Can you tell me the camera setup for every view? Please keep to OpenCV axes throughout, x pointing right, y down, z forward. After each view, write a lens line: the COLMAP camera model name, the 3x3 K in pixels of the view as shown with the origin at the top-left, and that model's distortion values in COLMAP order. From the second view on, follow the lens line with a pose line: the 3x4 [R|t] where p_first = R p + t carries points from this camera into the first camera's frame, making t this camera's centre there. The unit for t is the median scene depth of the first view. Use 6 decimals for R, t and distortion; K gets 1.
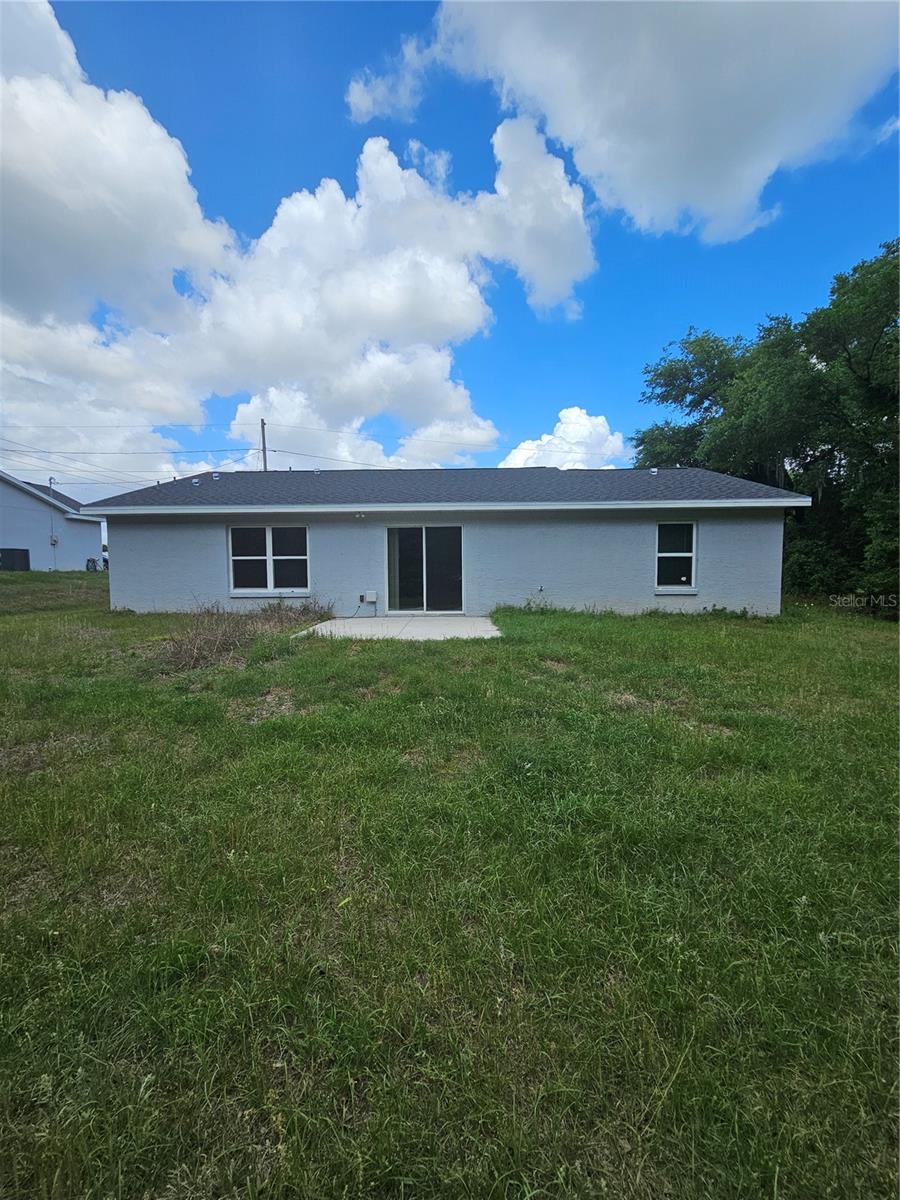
lens RADIAL K [[483.2, 0, 450.0], [0, 483.2, 600.0], [0, 0, 1]] dist [-0.000240, -0.000031]
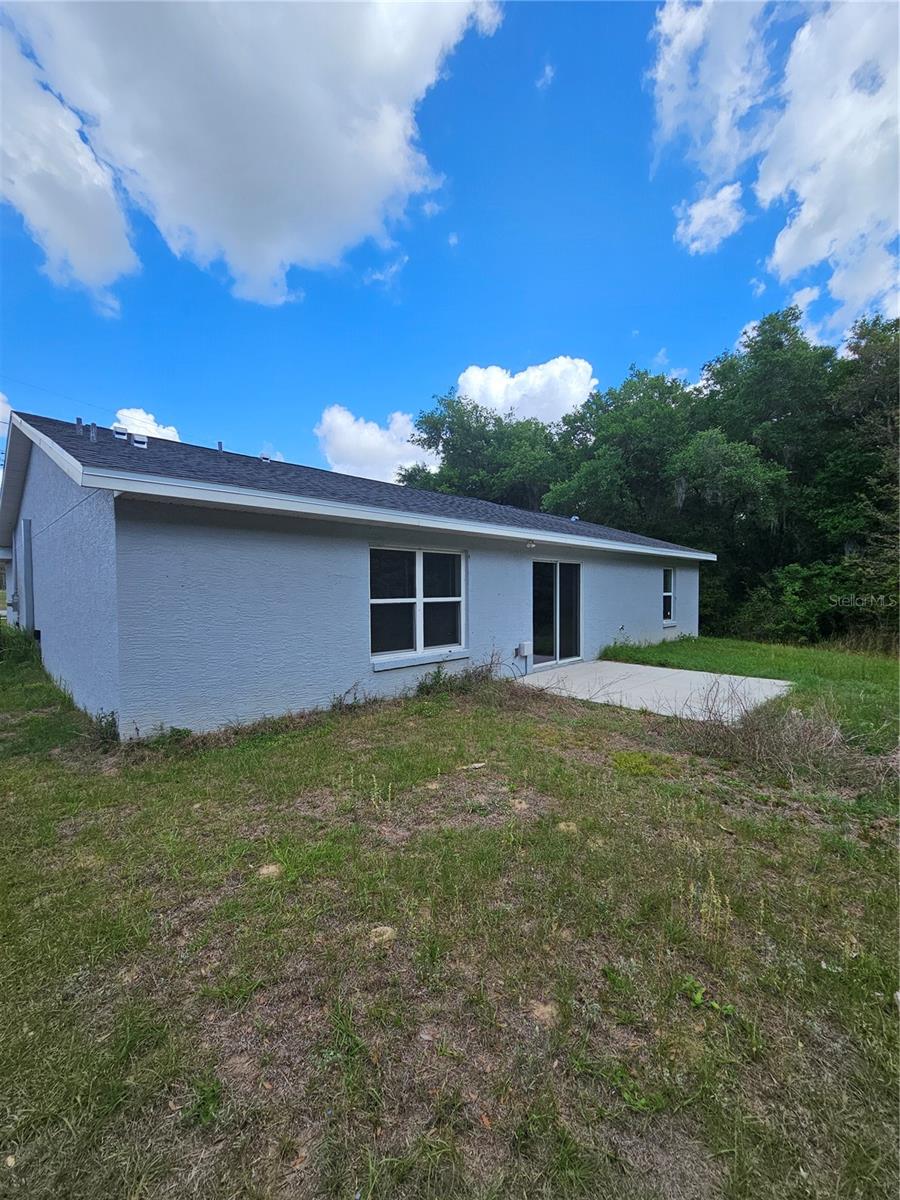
lens RADIAL K [[483.2, 0, 450.0], [0, 483.2, 600.0], [0, 0, 1]] dist [-0.000240, -0.000031]
pose [[0.692451, -0.011494, 0.721374, -0.796688], [0.045755, 0.998560, -0.028010, -0.068484], [-0.720013, 0.052402, 0.691979, 0.541495]]
